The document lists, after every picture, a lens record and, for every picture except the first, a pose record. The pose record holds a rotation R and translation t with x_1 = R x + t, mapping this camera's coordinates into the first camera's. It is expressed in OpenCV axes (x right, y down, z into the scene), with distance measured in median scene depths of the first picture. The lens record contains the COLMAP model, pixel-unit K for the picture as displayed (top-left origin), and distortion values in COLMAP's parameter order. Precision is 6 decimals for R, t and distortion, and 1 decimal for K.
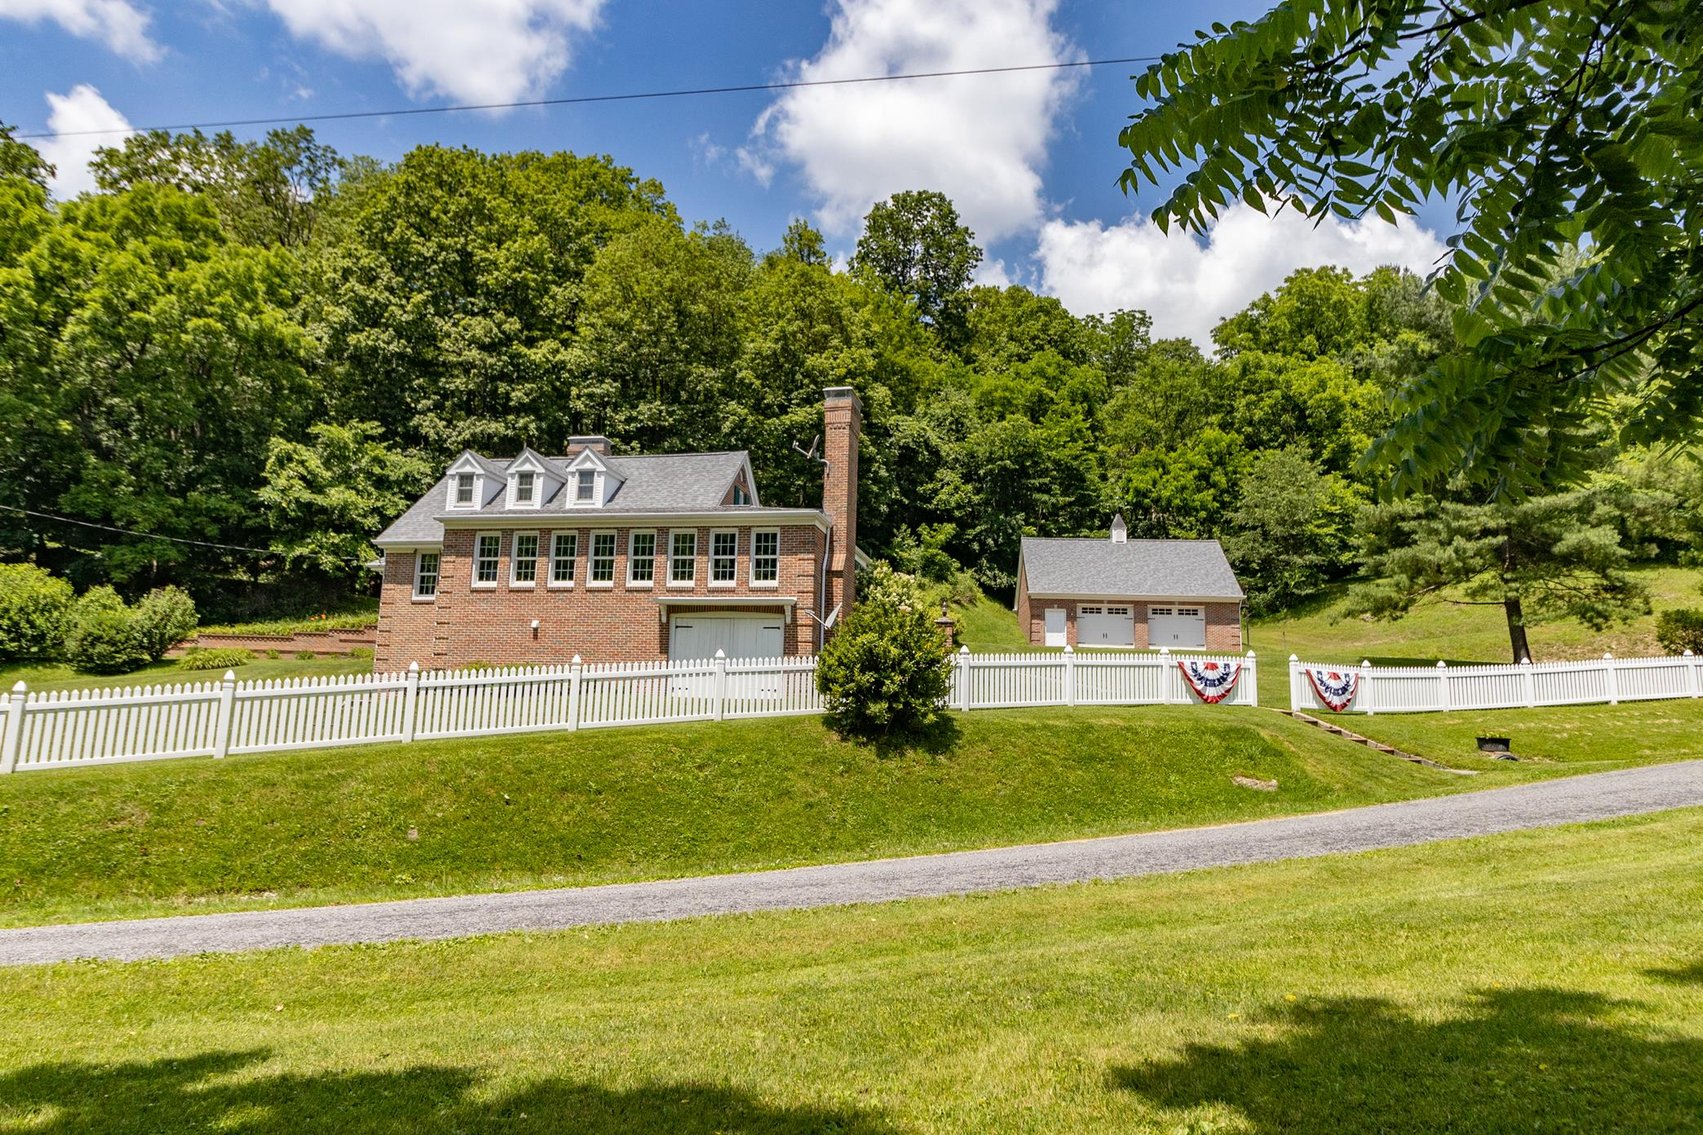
lens RADIAL K [[1026.4, 0, 856.5], [0, 1026.4, 559.6], [0, 0, 1]] dist [0.005961, 0.001436]
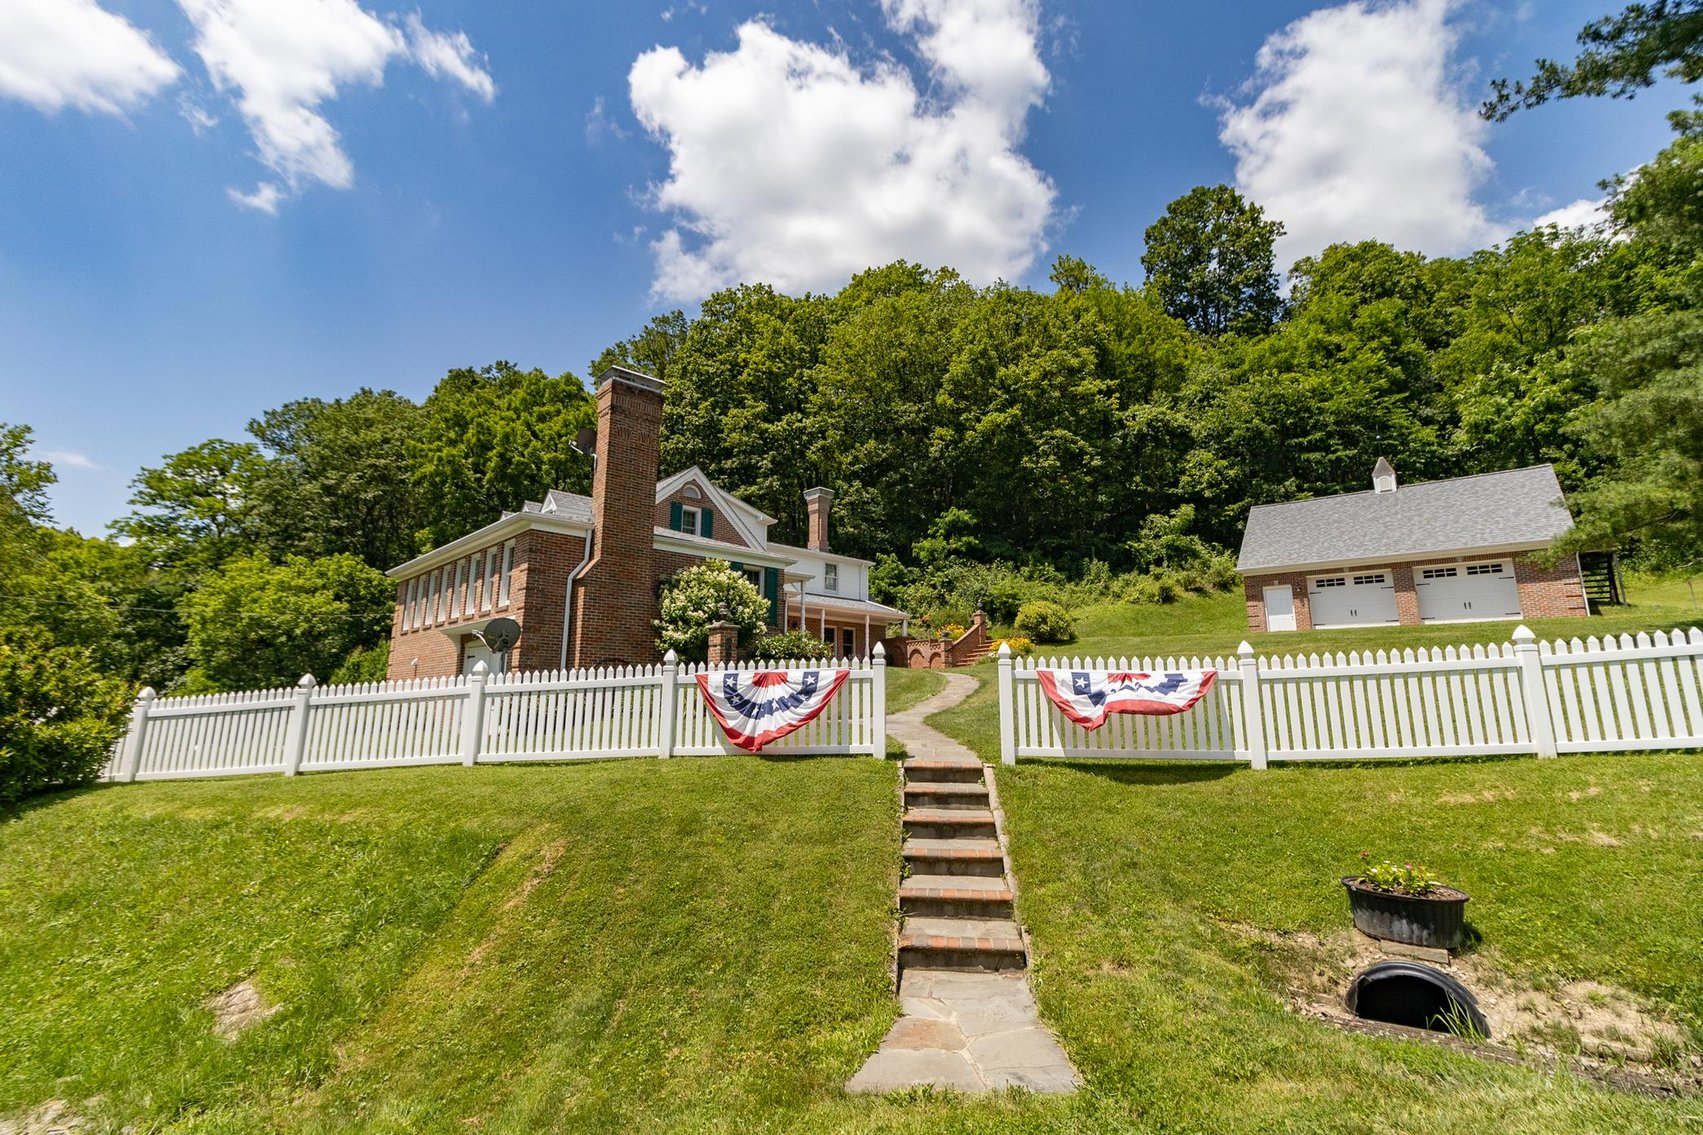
lens RADIAL K [[764.9, 0, 852.7], [0, 764.9, 558.6], [0, 0, 1]] dist [0.011583, -0.001232]
pose [[0.816331, -0.131803, -0.562345, 0.276472], [0.110931, 0.991267, -0.071300, 0.034115], [0.566832, -0.004177, 0.823823, 0.320925]]
